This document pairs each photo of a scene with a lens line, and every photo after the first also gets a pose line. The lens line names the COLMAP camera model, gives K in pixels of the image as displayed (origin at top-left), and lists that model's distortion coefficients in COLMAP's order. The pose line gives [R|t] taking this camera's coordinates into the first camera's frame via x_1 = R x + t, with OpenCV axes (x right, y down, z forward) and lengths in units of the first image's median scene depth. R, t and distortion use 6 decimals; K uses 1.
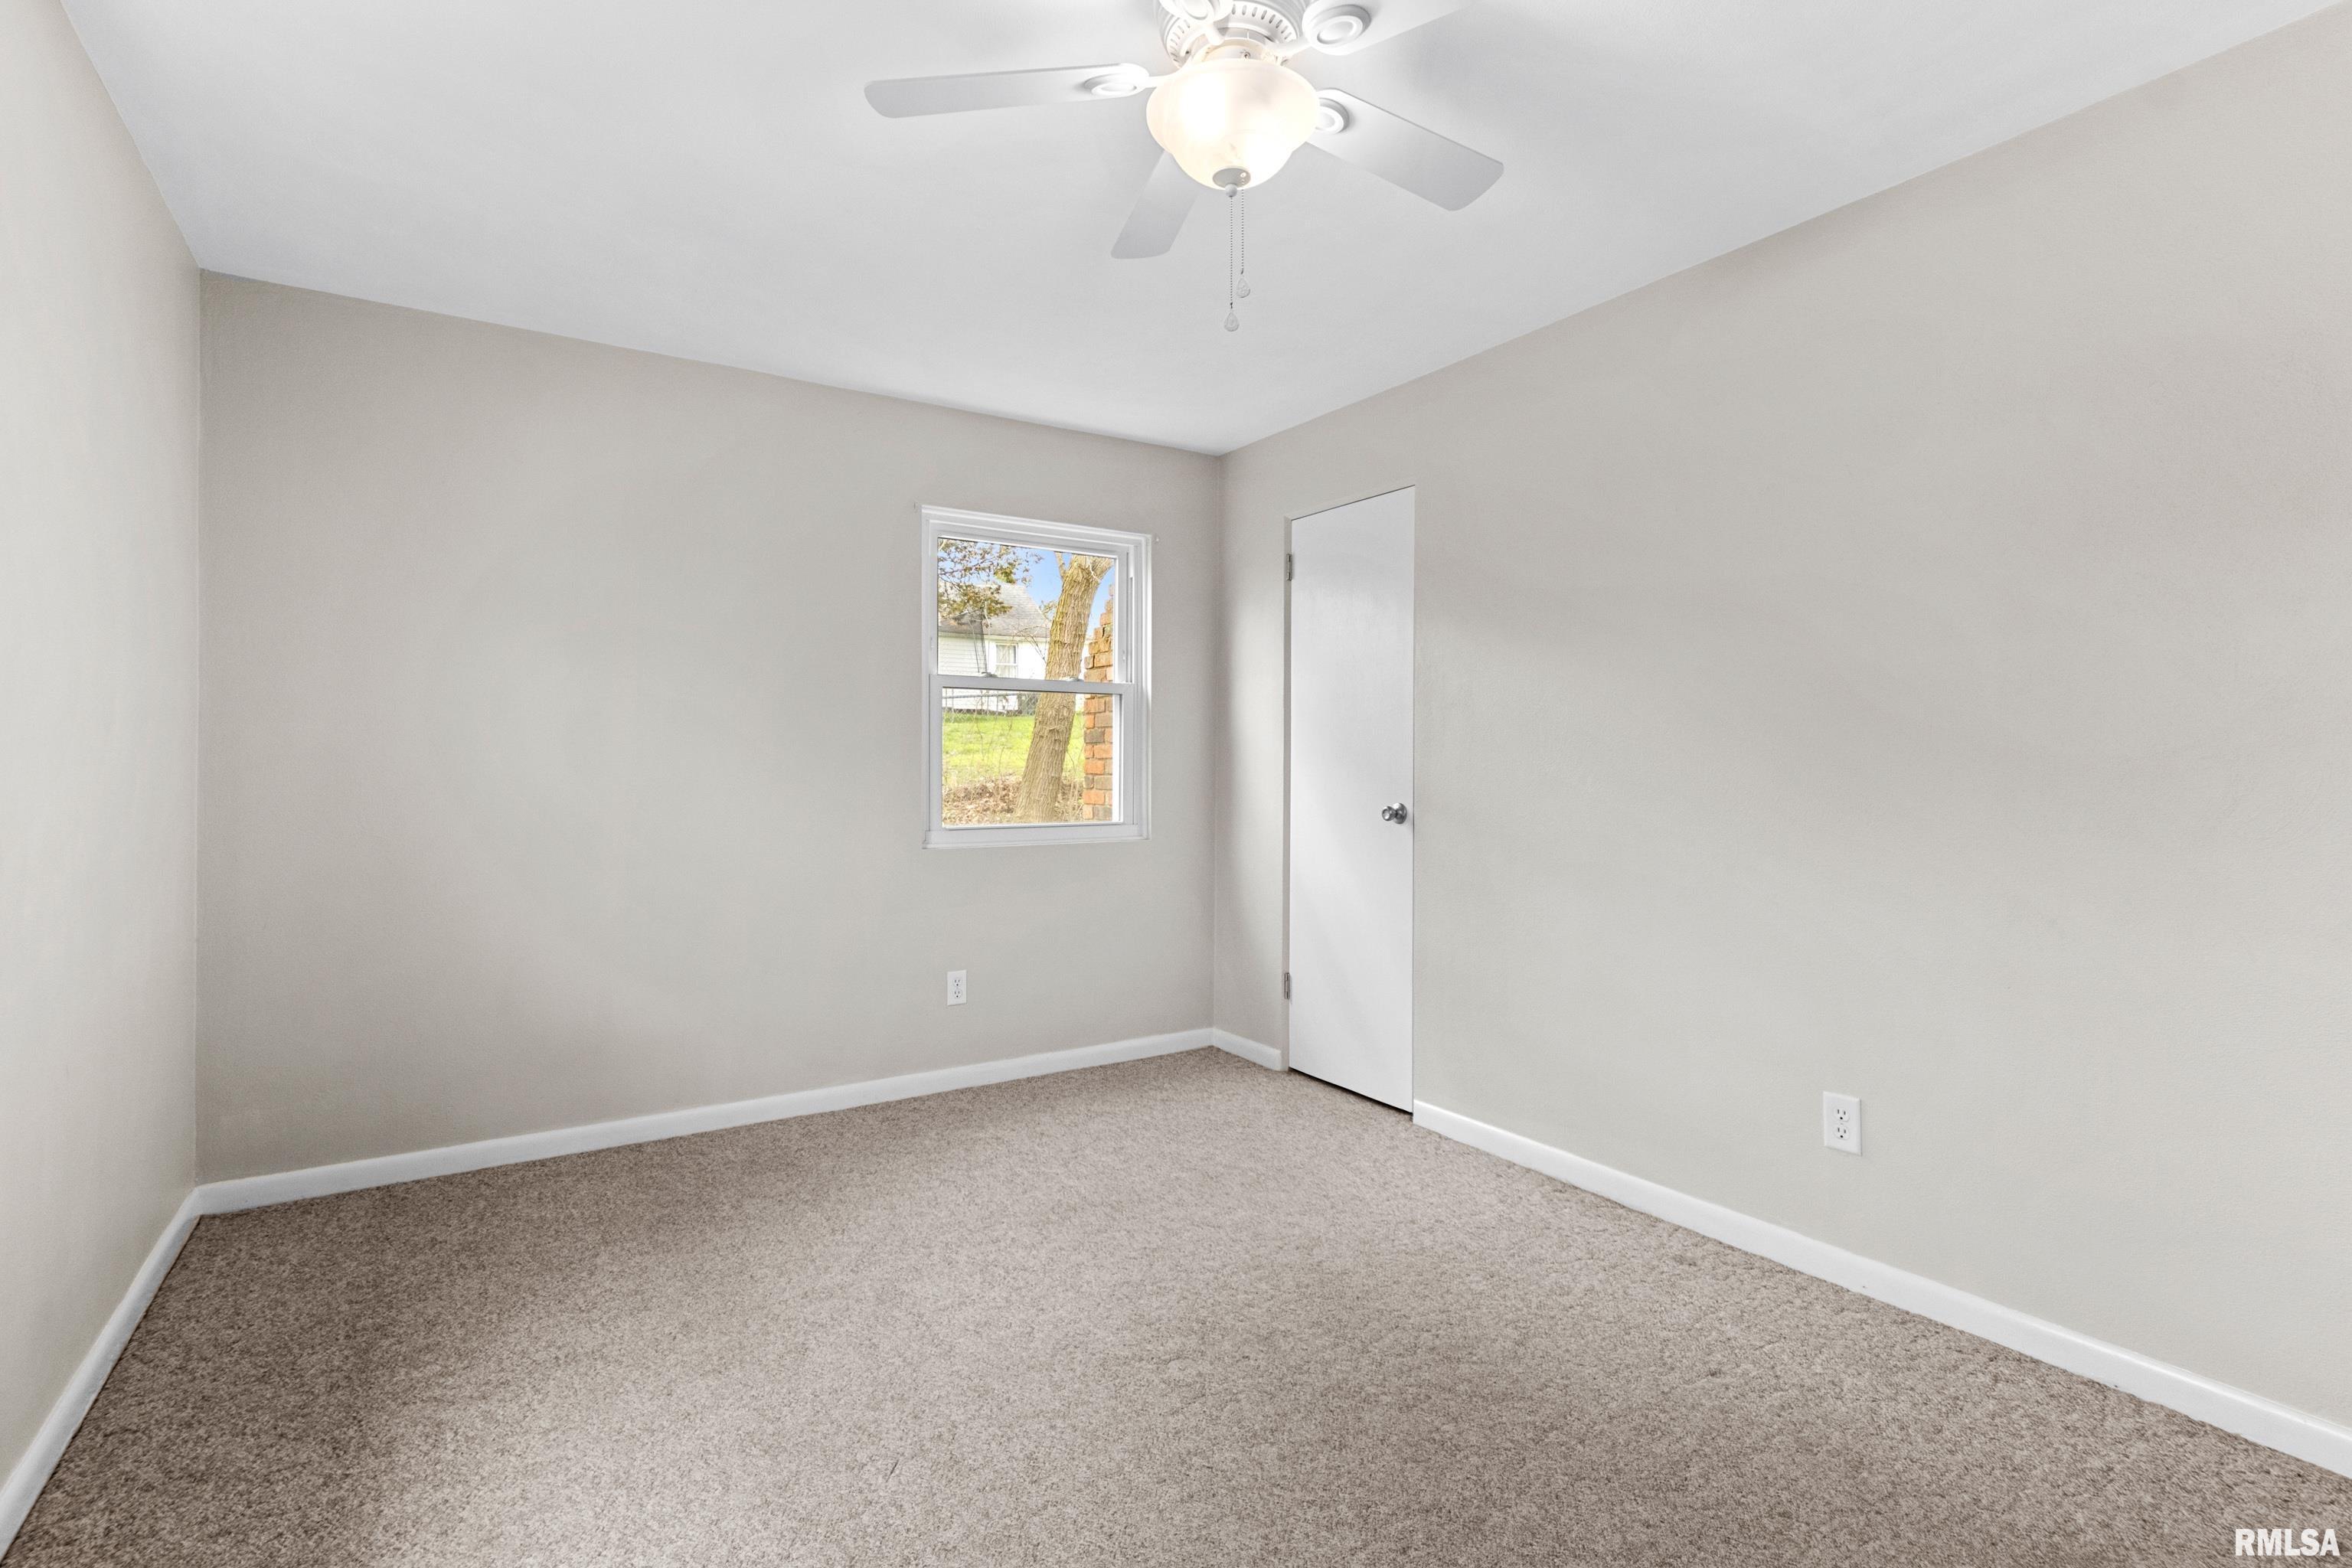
lens RADIAL K [[1109.2, 0, 1153.2], [0, 1109.2, 783.2], [0, 0, 1]] dist [0.017777, -0.006374]
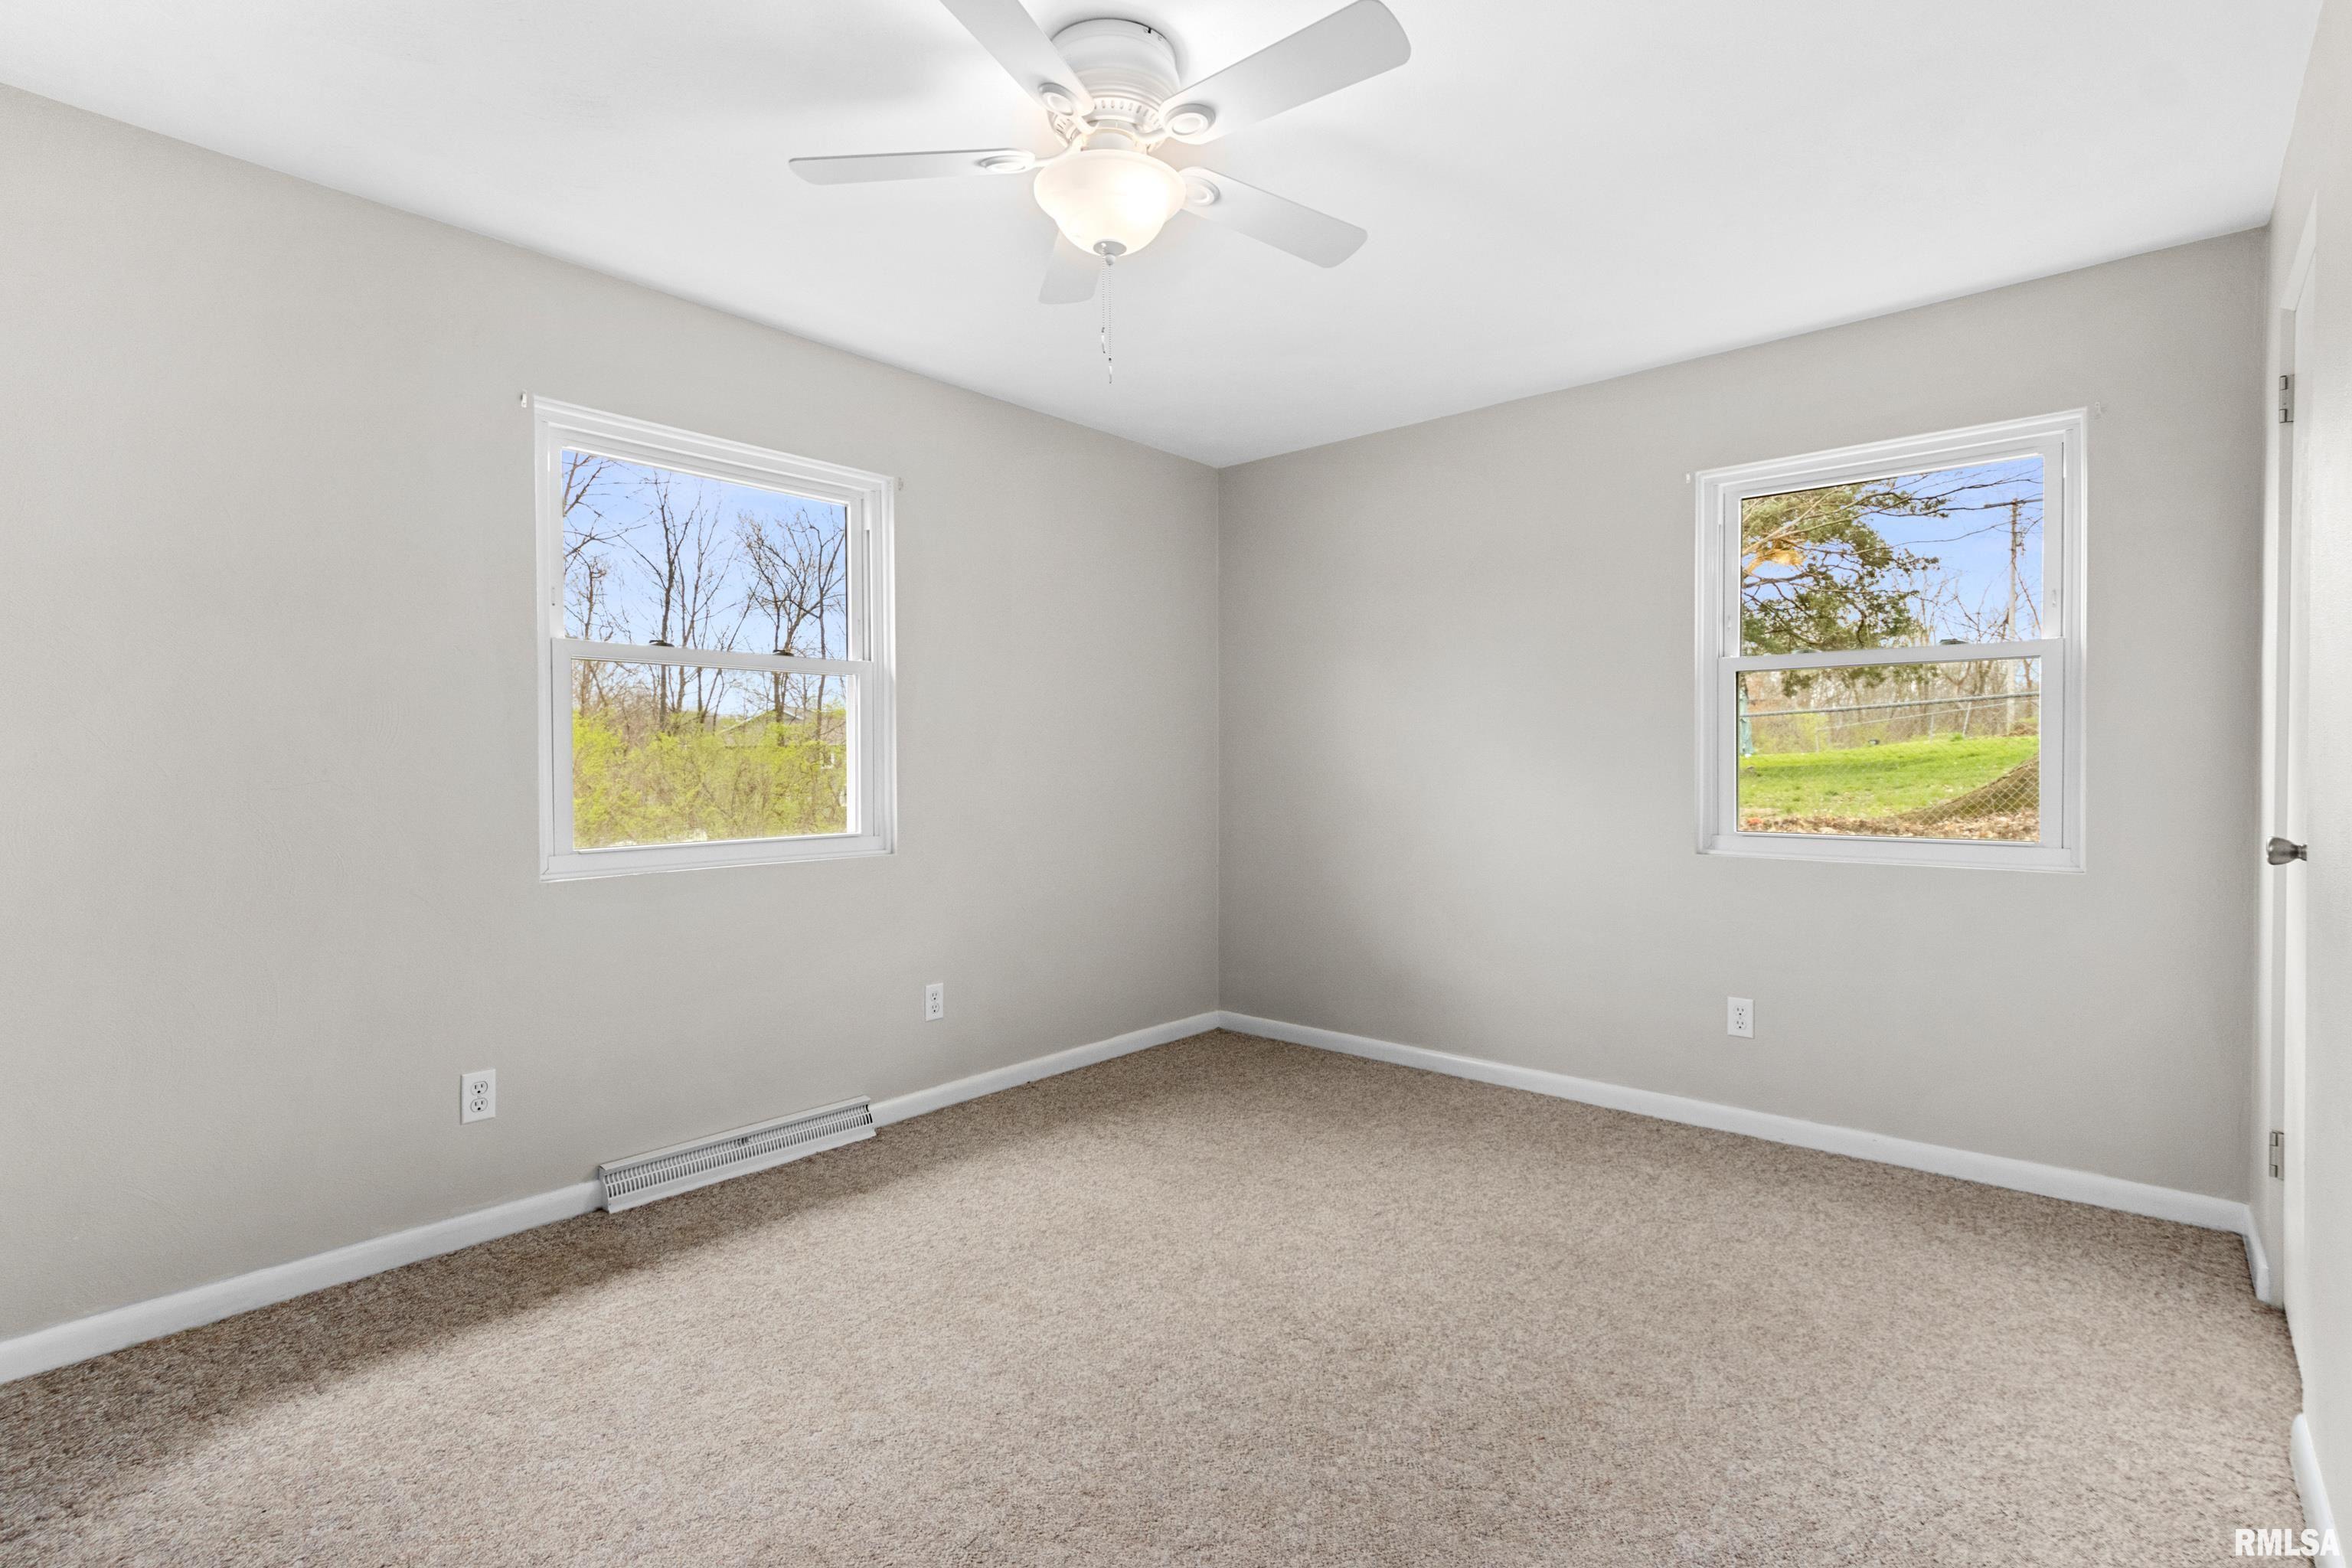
lens RADIAL K [[1118.4, 0, 1167.7], [0, 1118.4, 788.4], [0, 0, 1]] dist [0.015025, -0.000357]
pose [[0.279296, 0.022106, -0.959950, 0.687967], [-0.014959, 0.999714, 0.018670, -0.004869], [0.960088, 0.009146, 0.279547, 0.416517]]
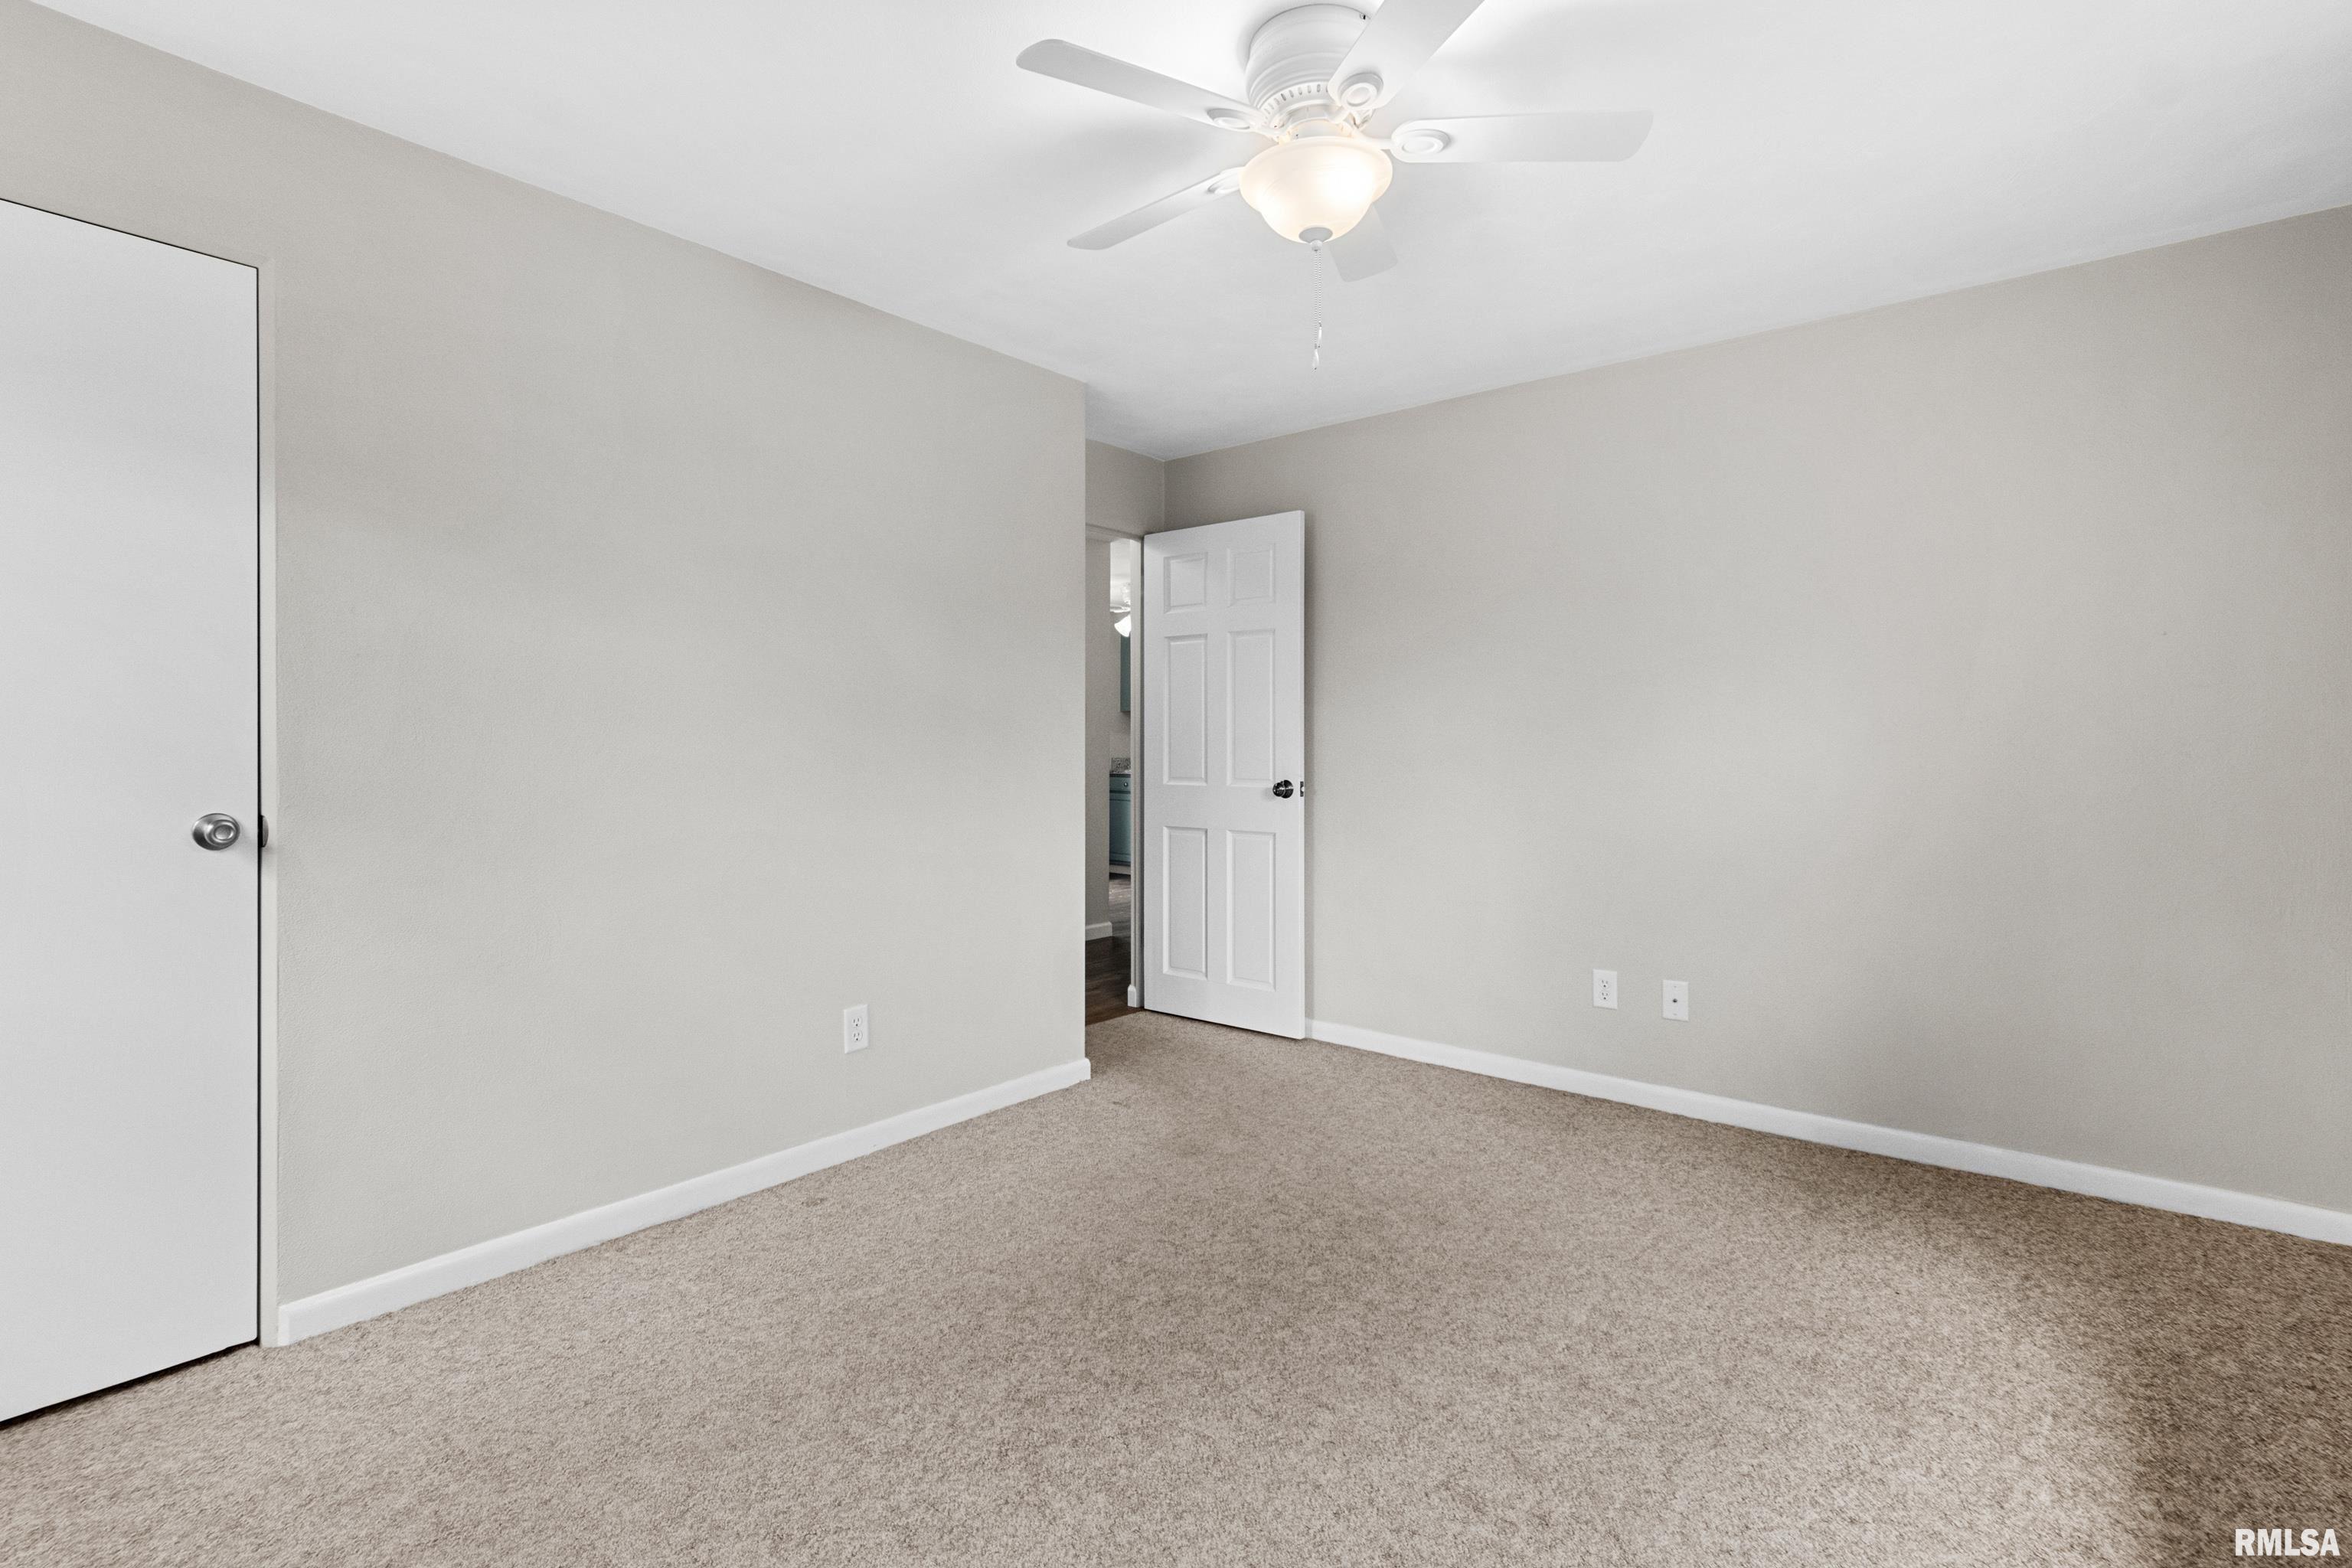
lens RADIAL K [[1109.2, 0, 1153.2], [0, 1109.2, 783.2], [0, 0, 1]] dist [0.017777, -0.006374]
pose [[-0.298492, -0.031216, 0.953901, -0.558575], [0.014715, 0.999196, 0.037303, -0.014796], [-0.954299, 0.025171, -0.297793, 0.858827]]
